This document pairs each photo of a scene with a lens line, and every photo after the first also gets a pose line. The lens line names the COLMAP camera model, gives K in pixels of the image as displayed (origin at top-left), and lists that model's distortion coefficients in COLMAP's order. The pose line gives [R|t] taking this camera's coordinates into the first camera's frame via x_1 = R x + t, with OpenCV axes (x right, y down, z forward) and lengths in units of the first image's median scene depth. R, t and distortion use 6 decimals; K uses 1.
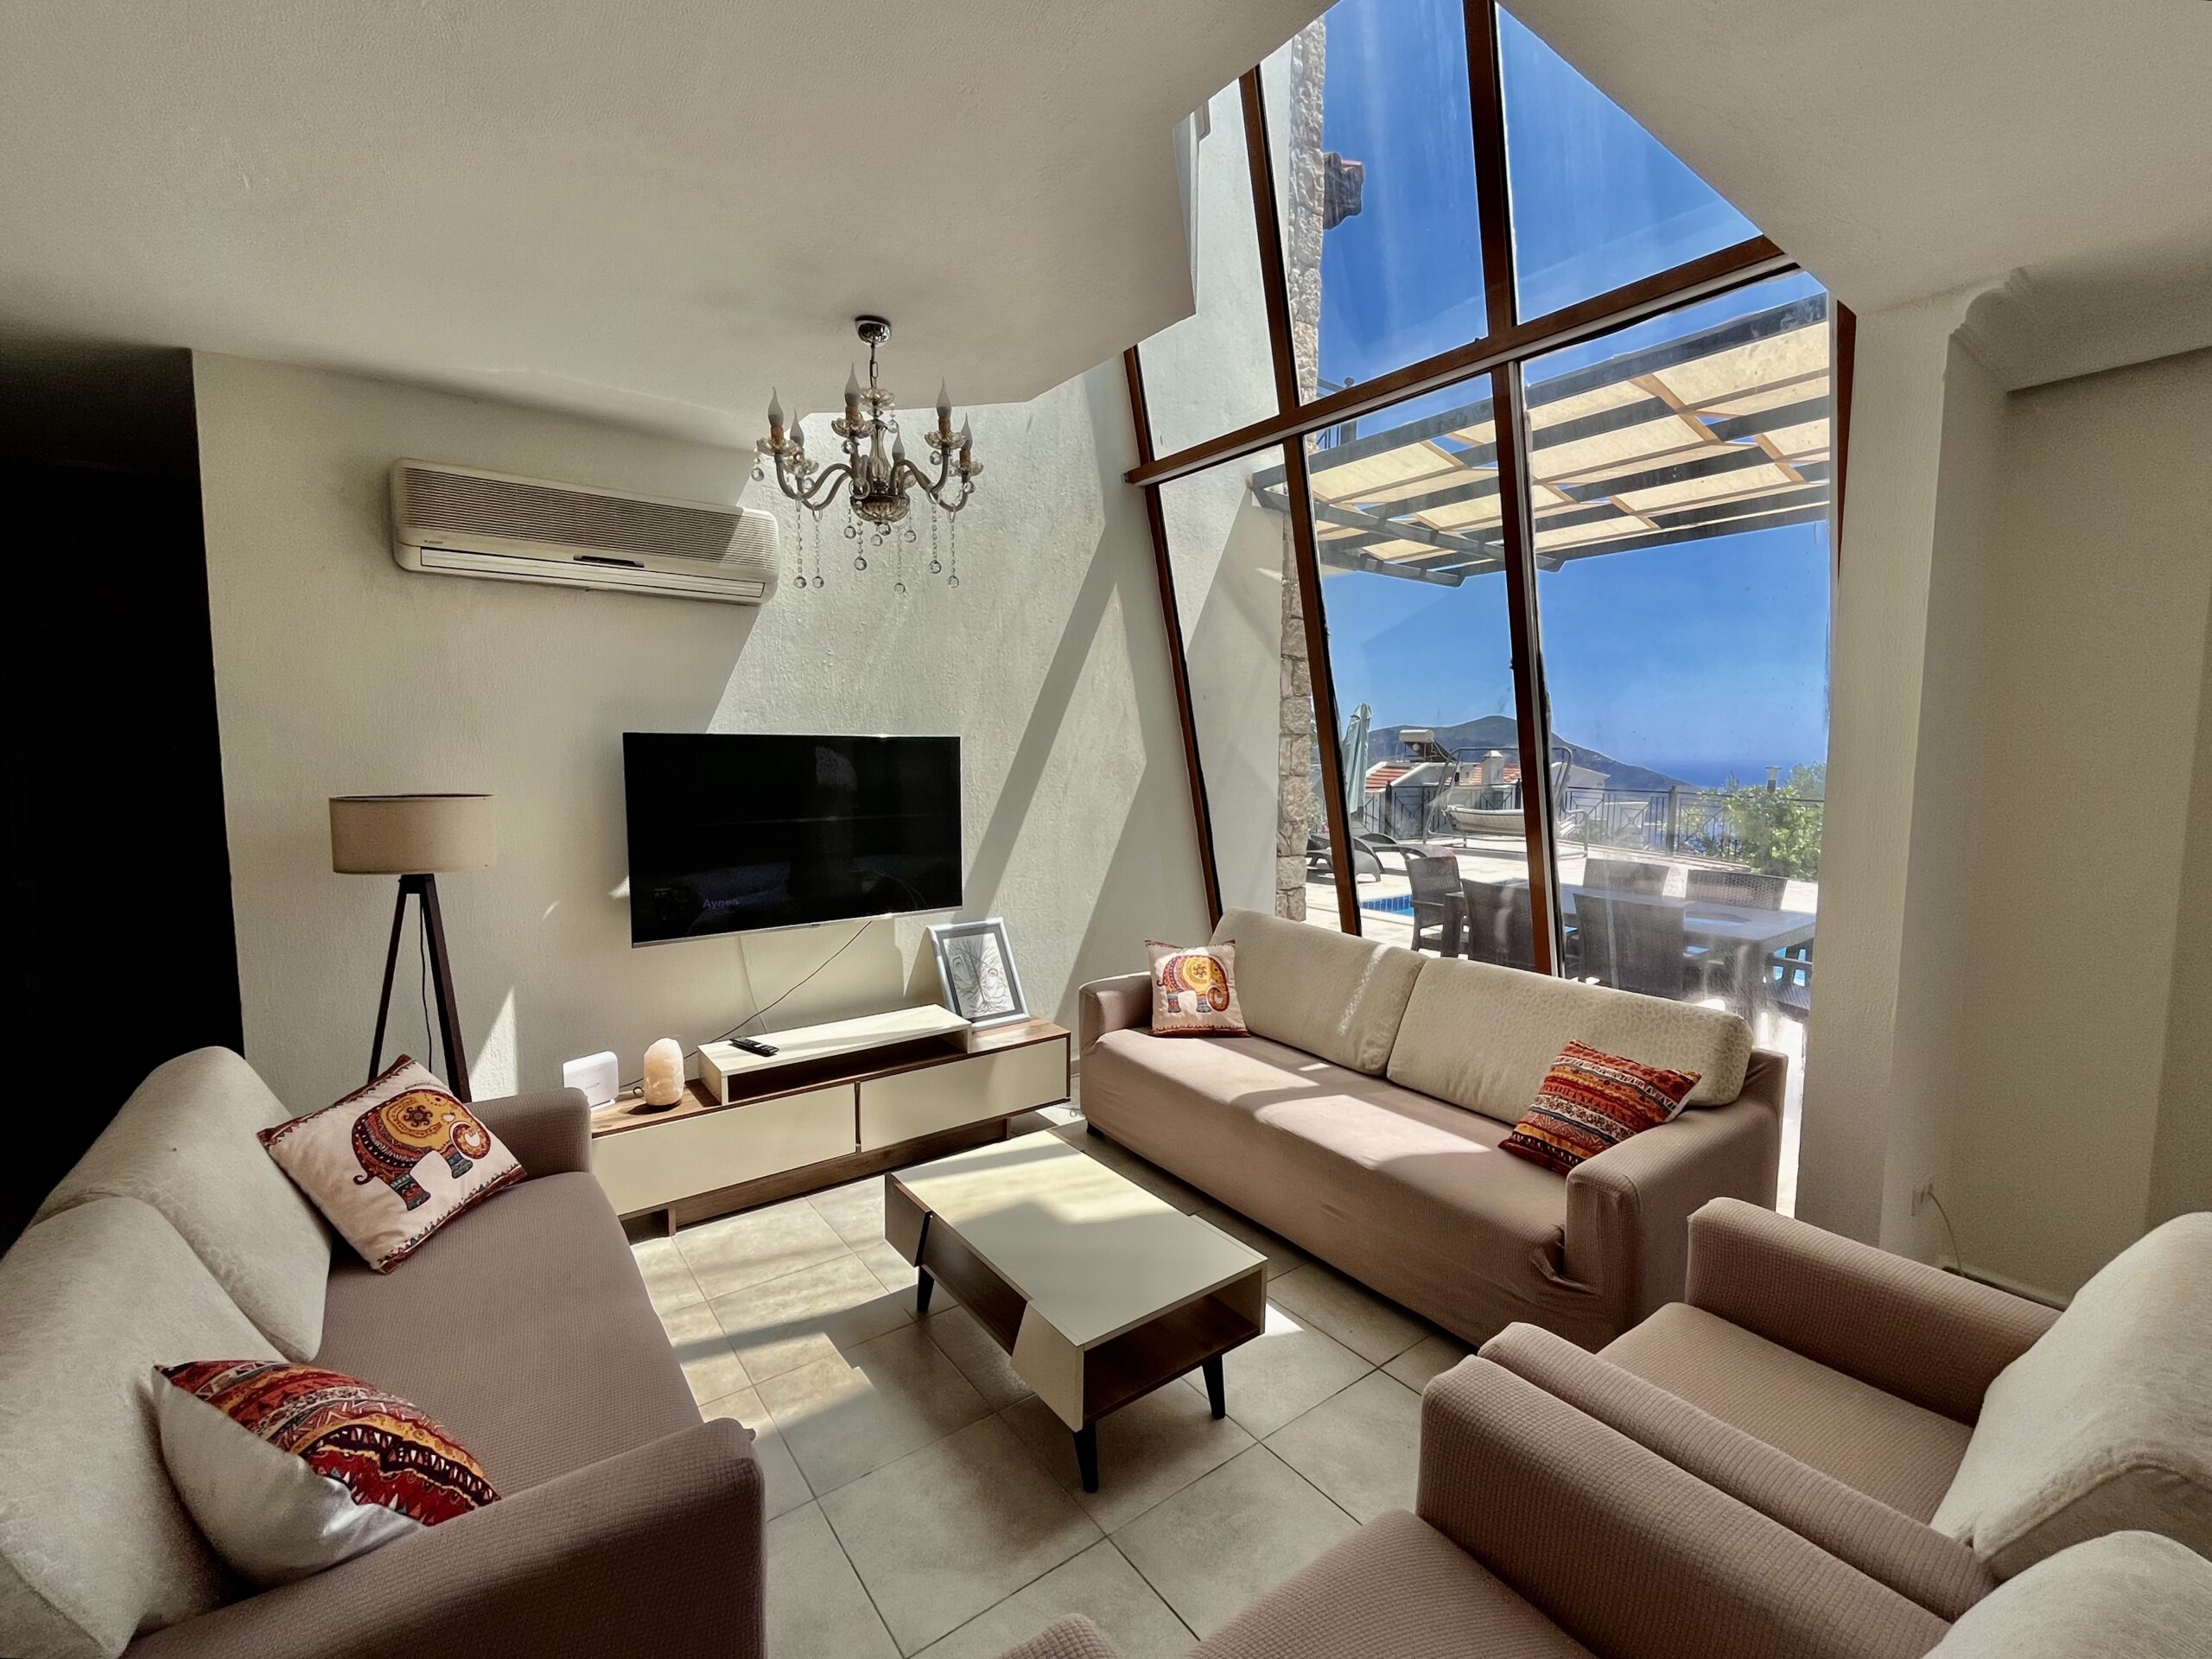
lens RADIAL K [[942.7, 0, 1106.0], [0, 942.7, 829.5], [0, 0, 1]] dist [-0.001777, -0.000243]
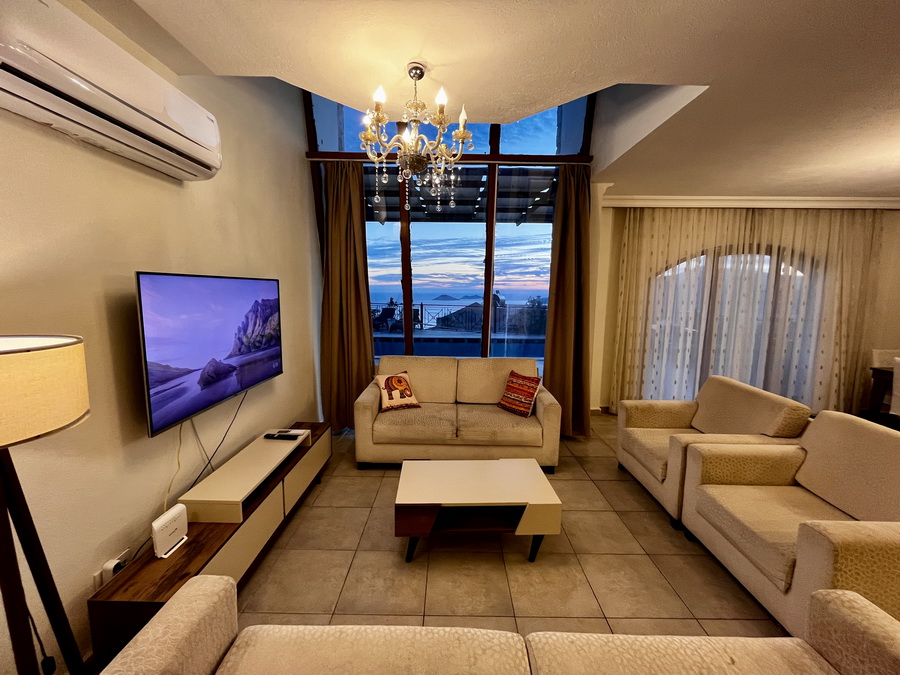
lens RADIAL K [[383.6, 0, 450.0], [0, 383.6, 337.5], [0, 0, 1]] dist [-0.001777, -0.000243]
pose [[0.602486, -0.097100, 0.792201, -0.635345], [0.057693, 0.995274, 0.078114, -0.032440], [-0.796042, -0.001358, 0.605240, 0.318962]]
